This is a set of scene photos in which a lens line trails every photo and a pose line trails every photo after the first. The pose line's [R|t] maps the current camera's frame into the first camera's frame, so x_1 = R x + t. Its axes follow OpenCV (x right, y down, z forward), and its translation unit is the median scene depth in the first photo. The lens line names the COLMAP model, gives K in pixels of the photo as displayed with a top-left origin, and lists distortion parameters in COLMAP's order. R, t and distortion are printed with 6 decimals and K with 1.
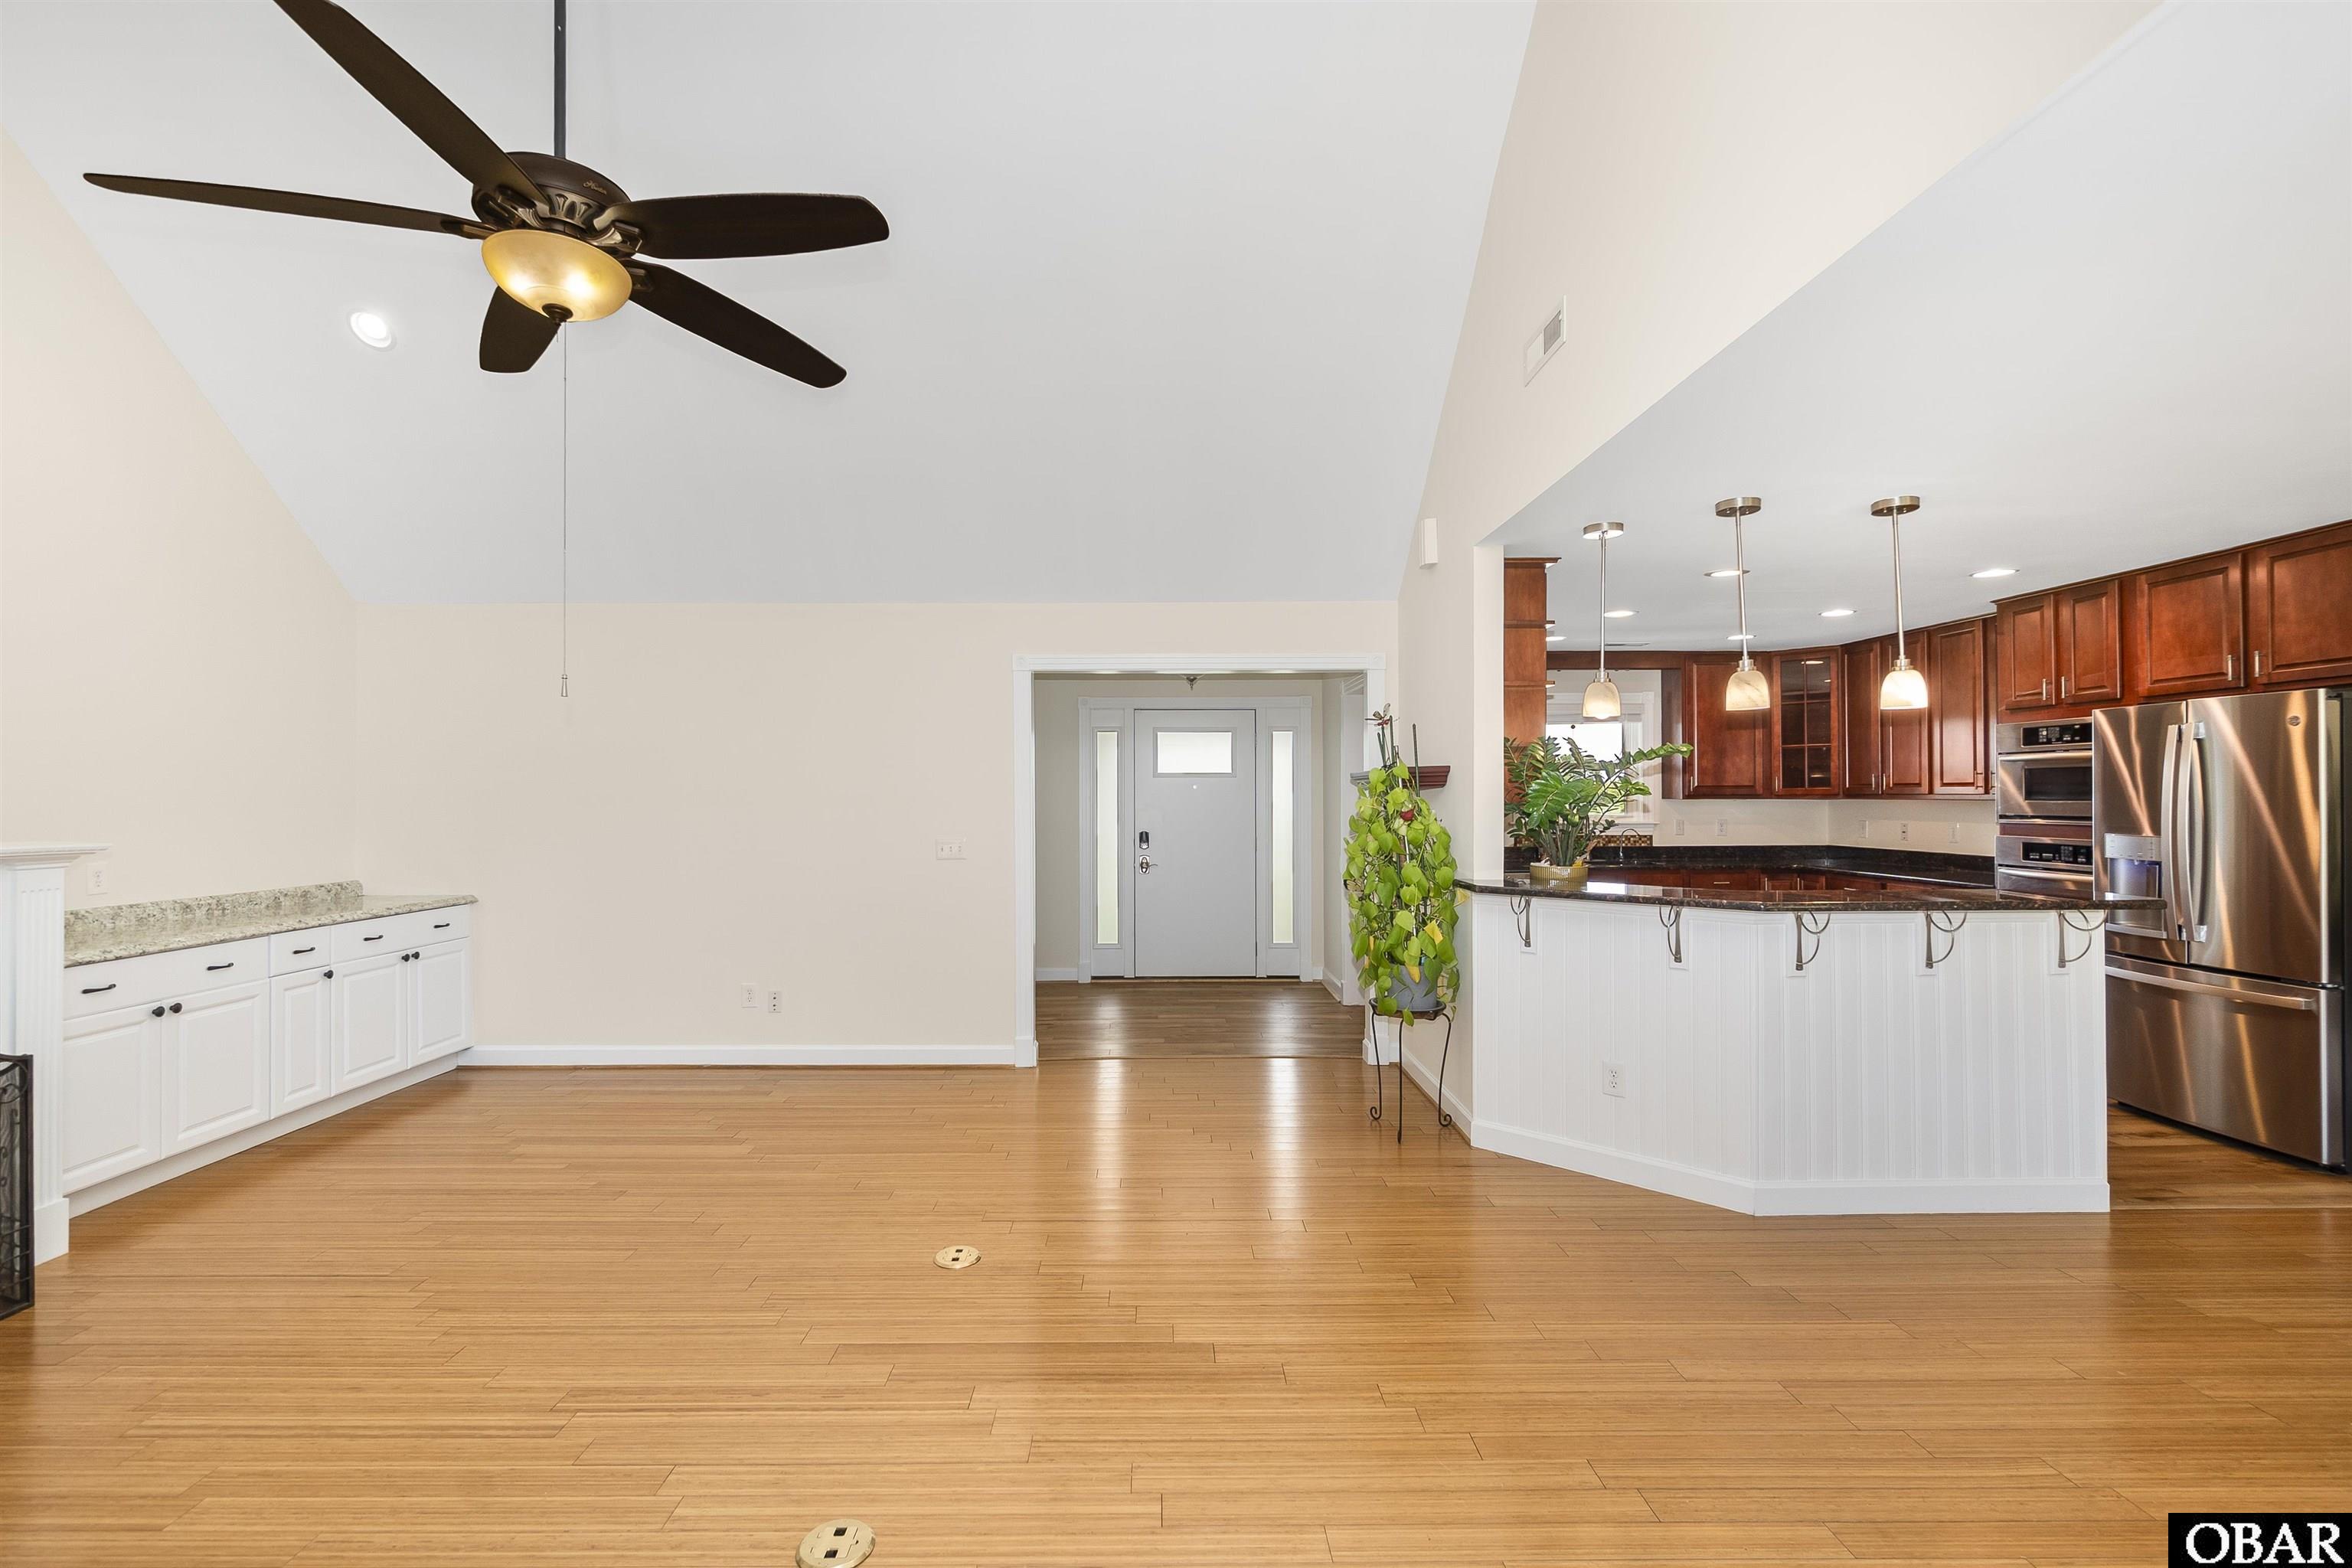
lens RADIAL K [[1030.6, 0, 1176.0], [0, 1030.6, 784.0], [0, 0, 1]] dist [-0.003356, -0.000292]
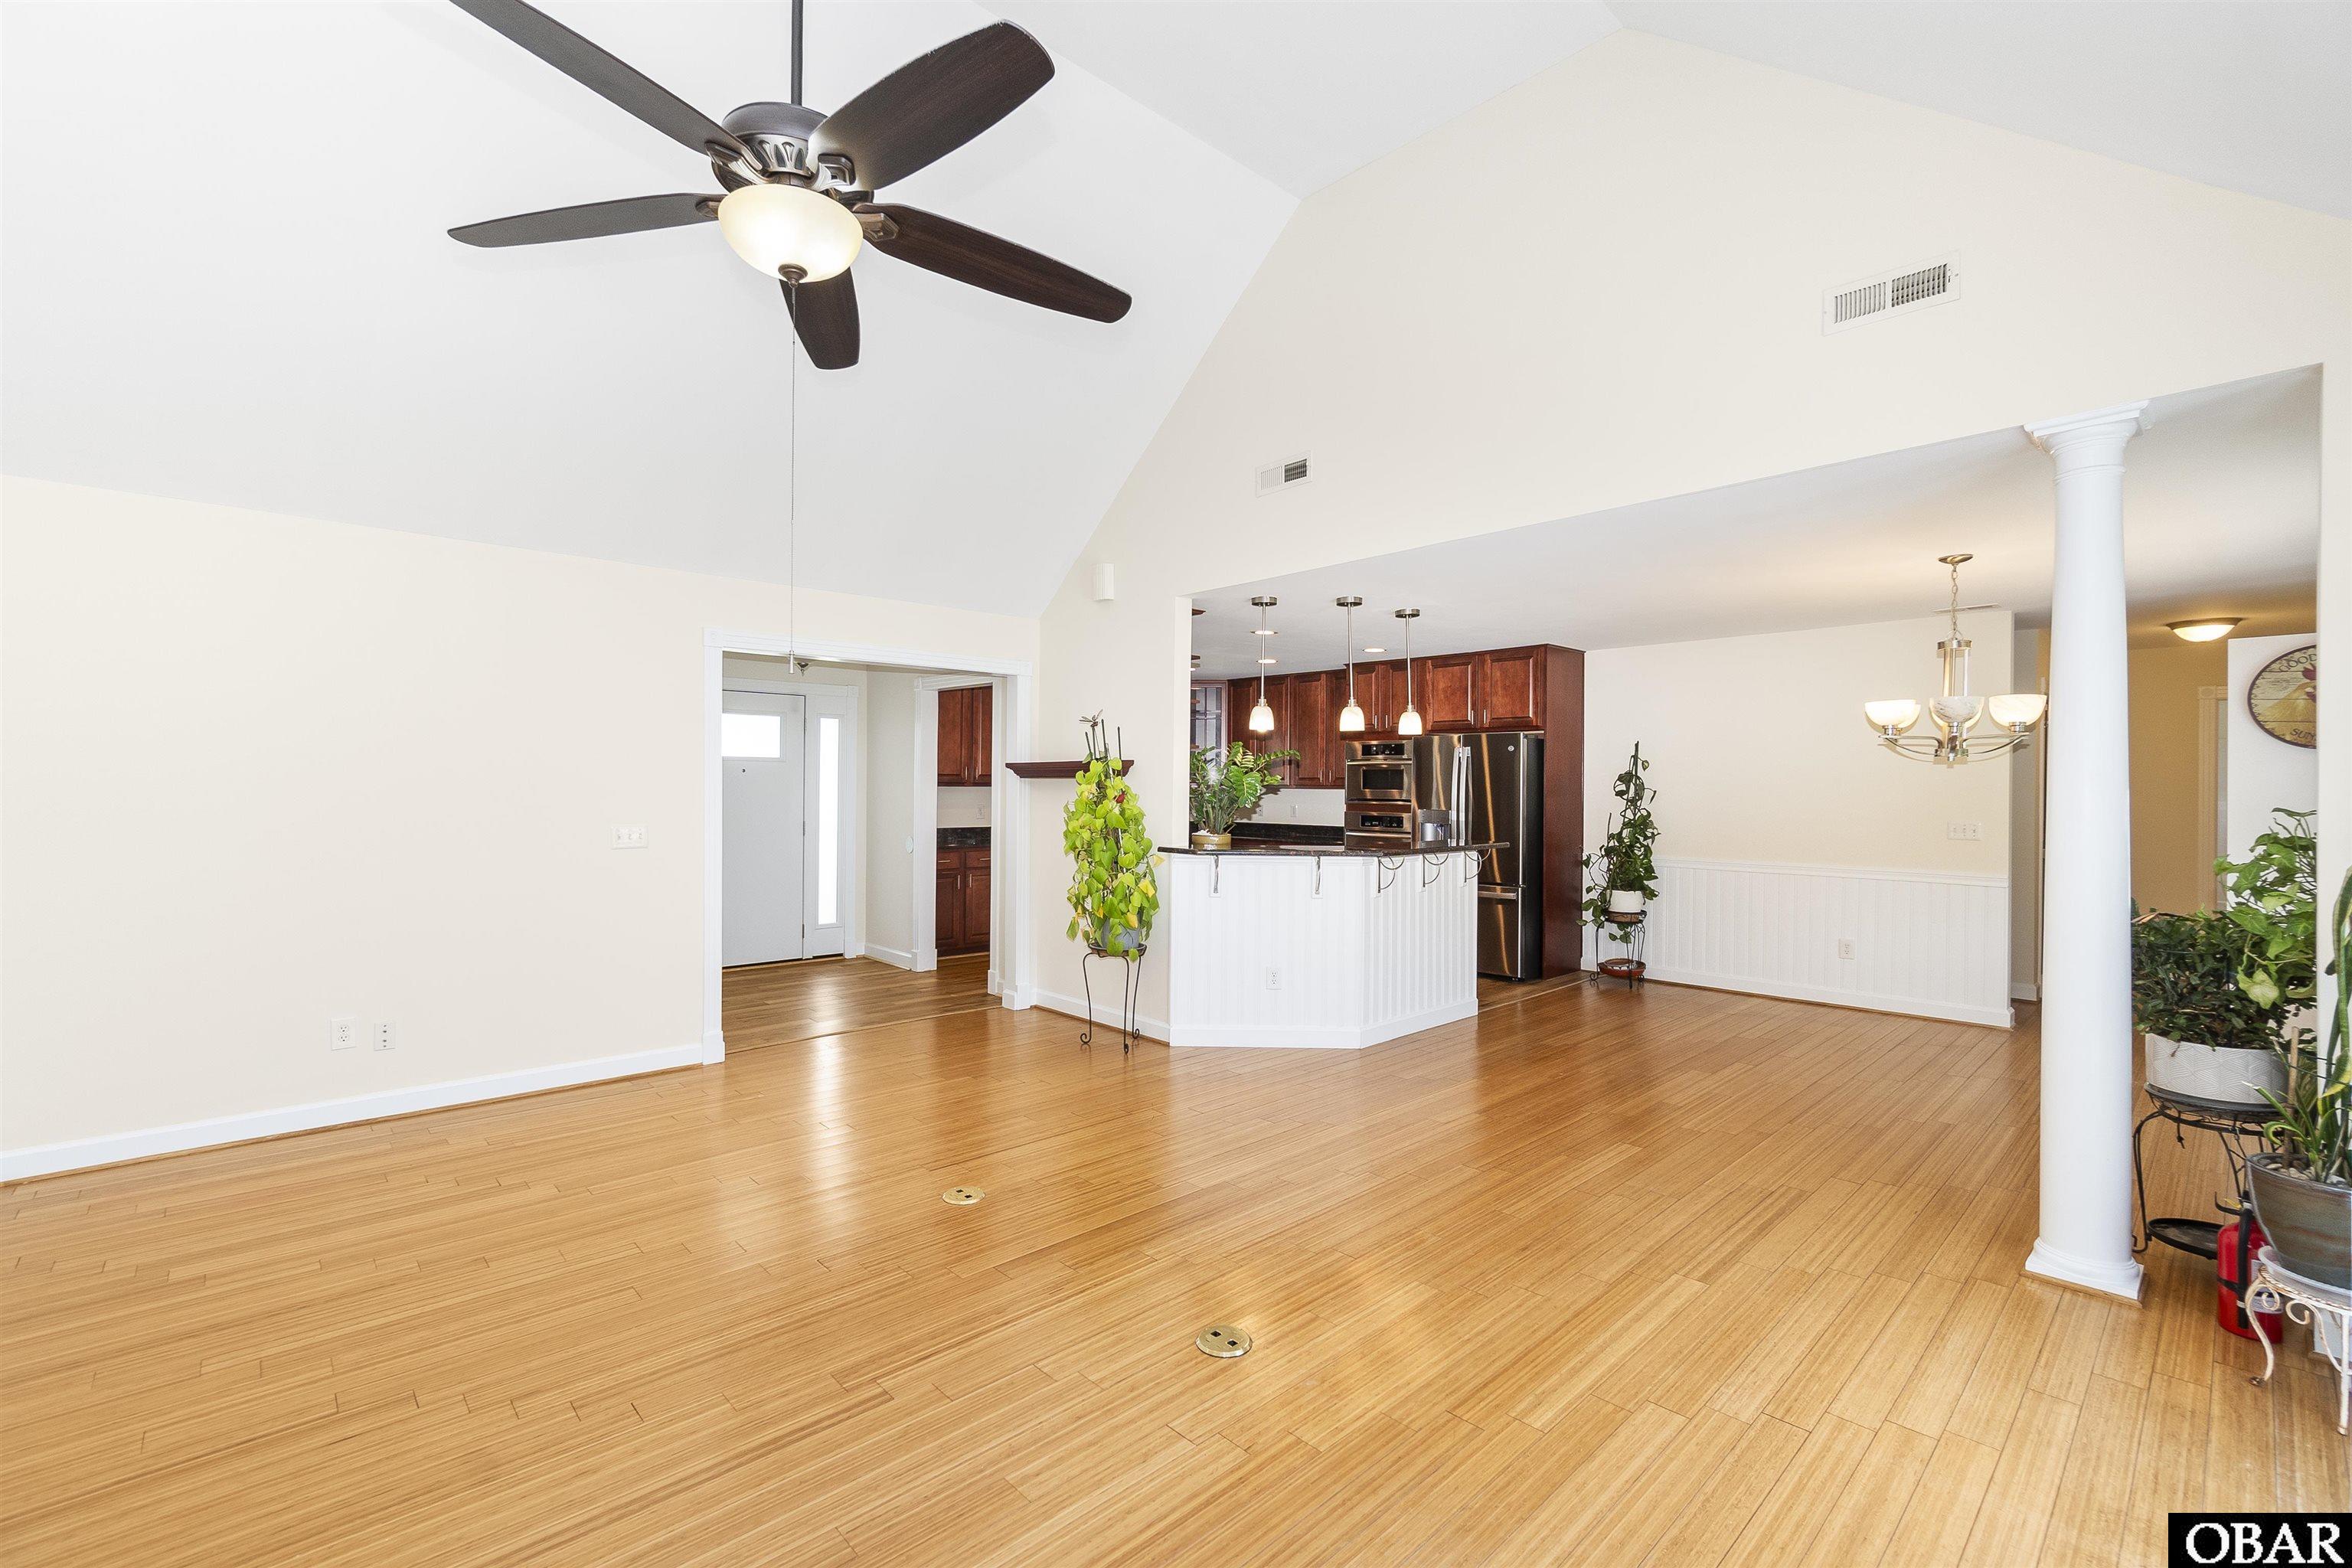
lens RADIAL K [[1004.4, 0, 1176.0], [0, 1004.4, 784.0], [0, 0, 1]] dist [-0.001240, 0.000247]
pose [[0.736965, 0.010061, 0.675856, -0.533226], [-0.018641, 0.999811, 0.005442, 0.004580], [-0.675674, -0.016609, 0.737014, 0.038627]]
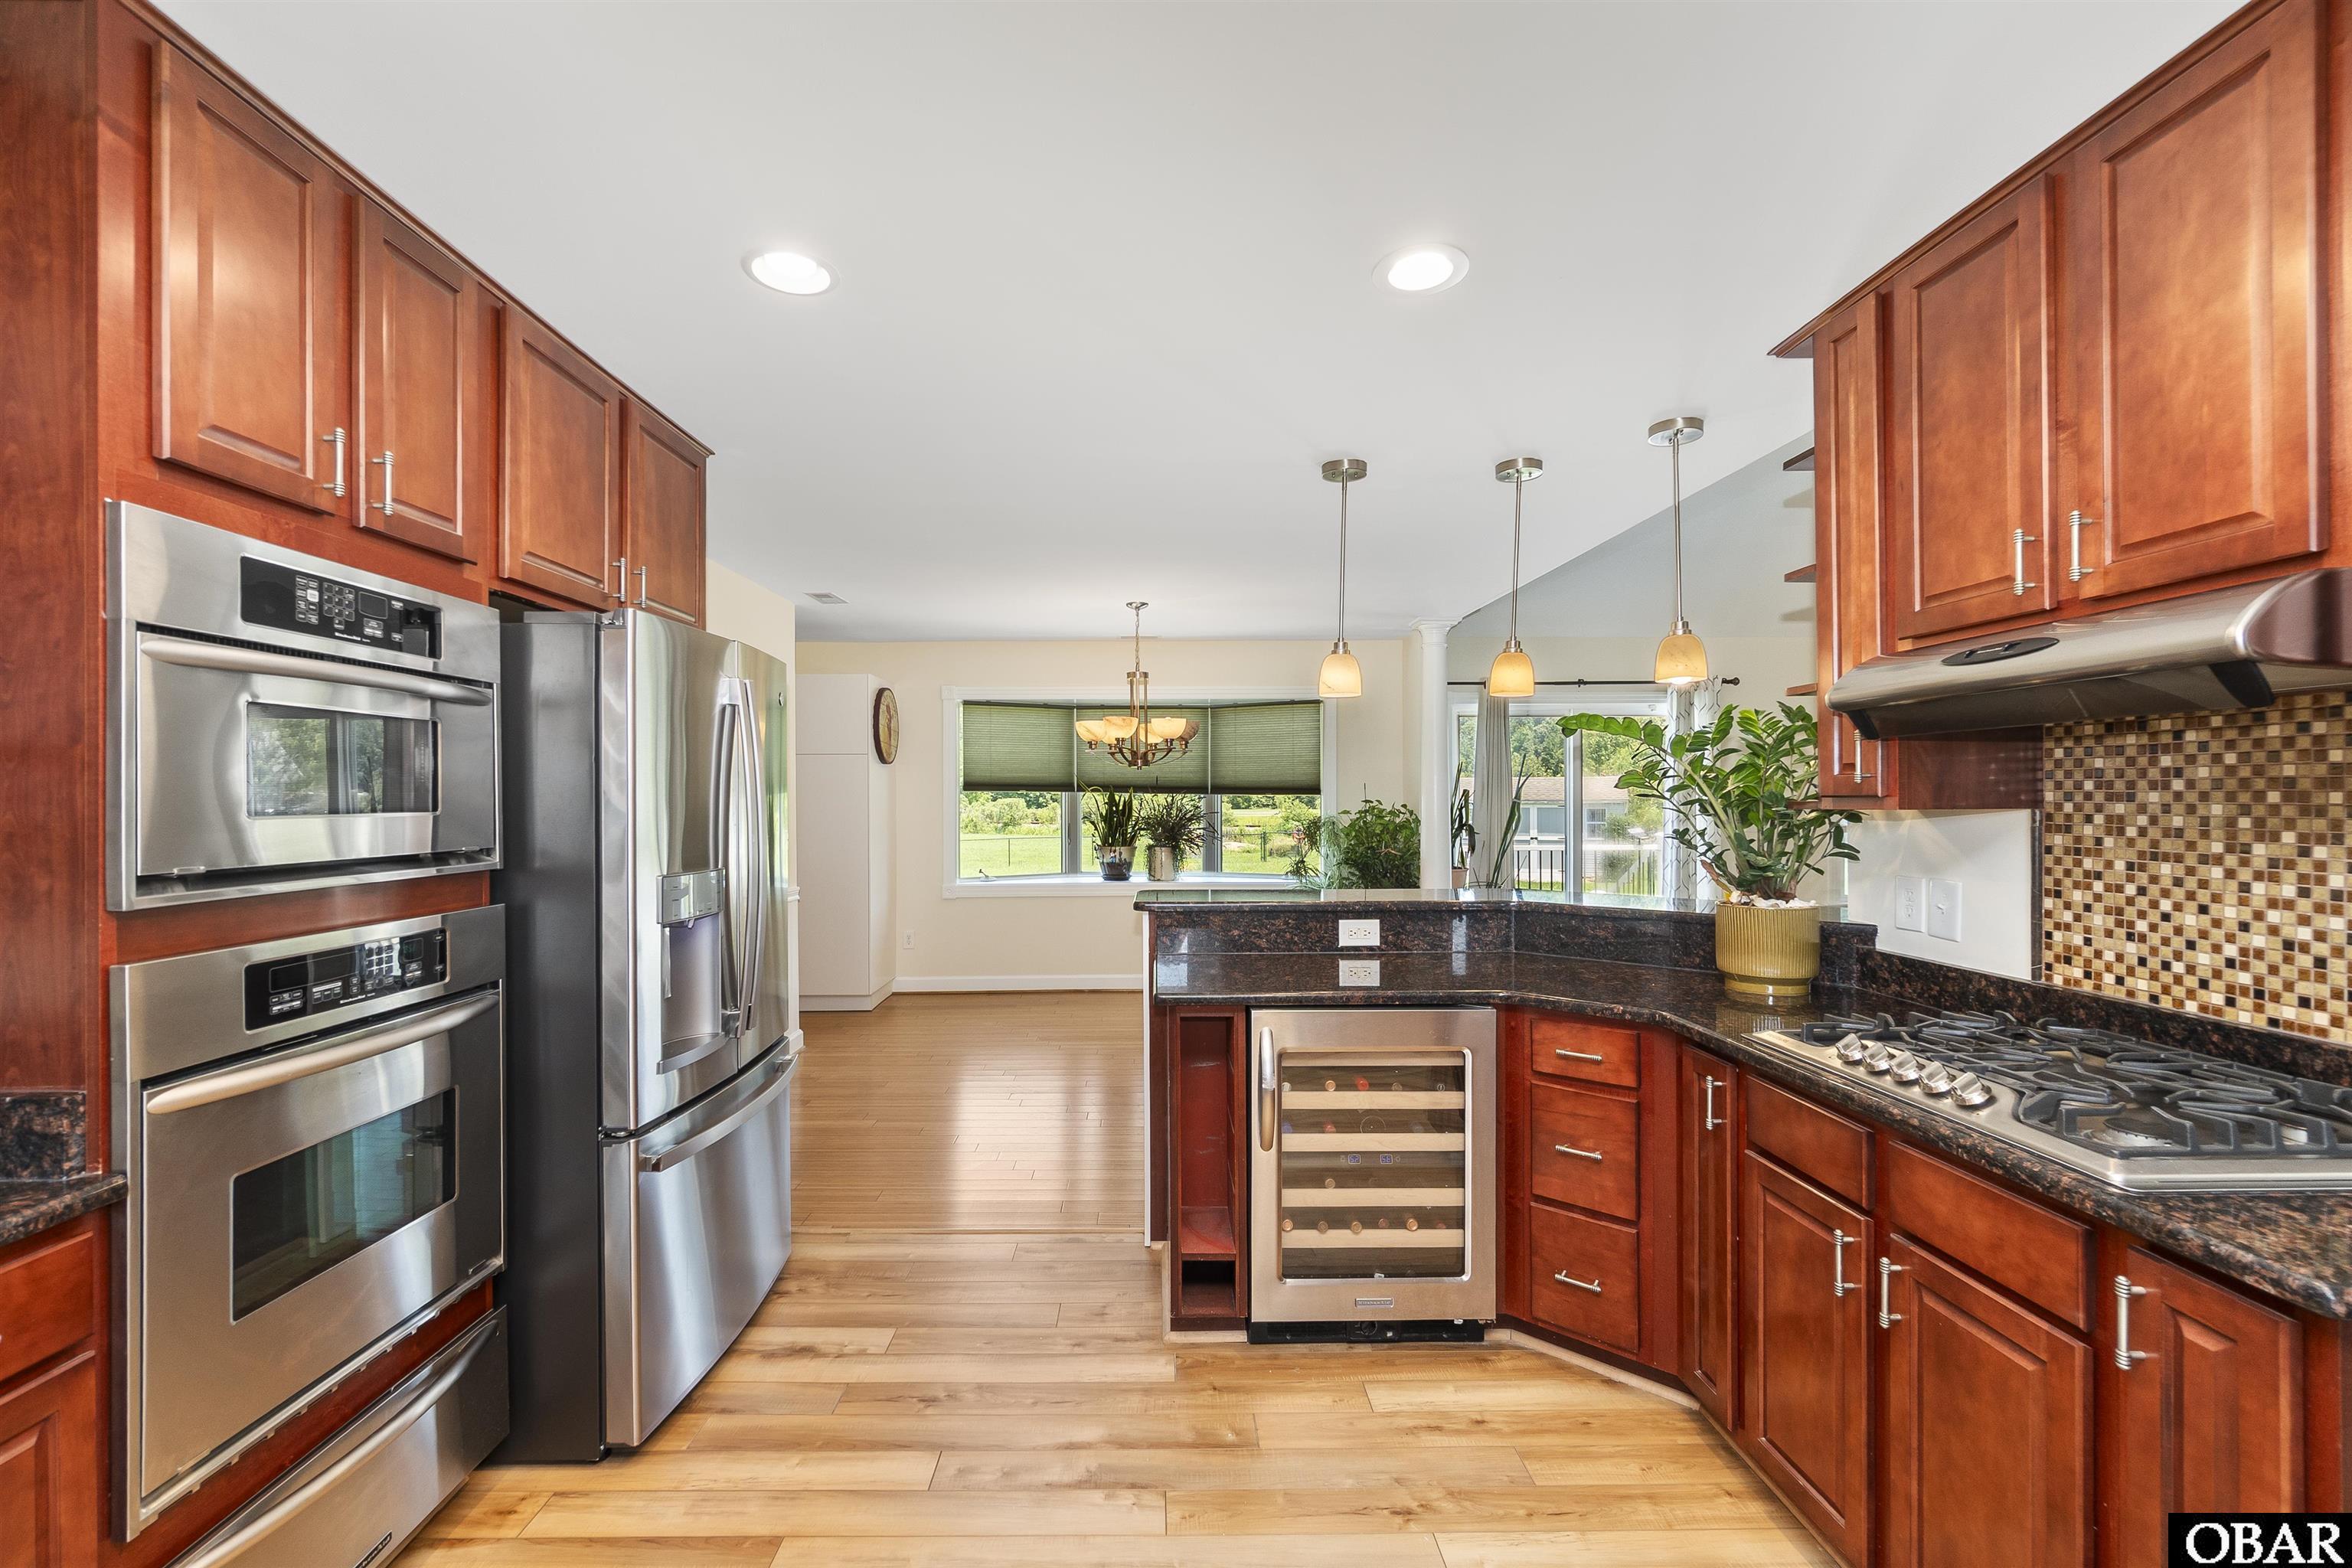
lens RADIAL K [[1004.4, 0, 1176.0], [0, 1004.4, 784.0], [0, 0, 1]] dist [-0.001240, 0.000247]
pose [[-0.999848, 0.003227, 0.017108, 0.660626], [0.002793, 0.999674, -0.025364, 0.017328], [-0.017184, -0.025312, -0.999532, 1.473329]]
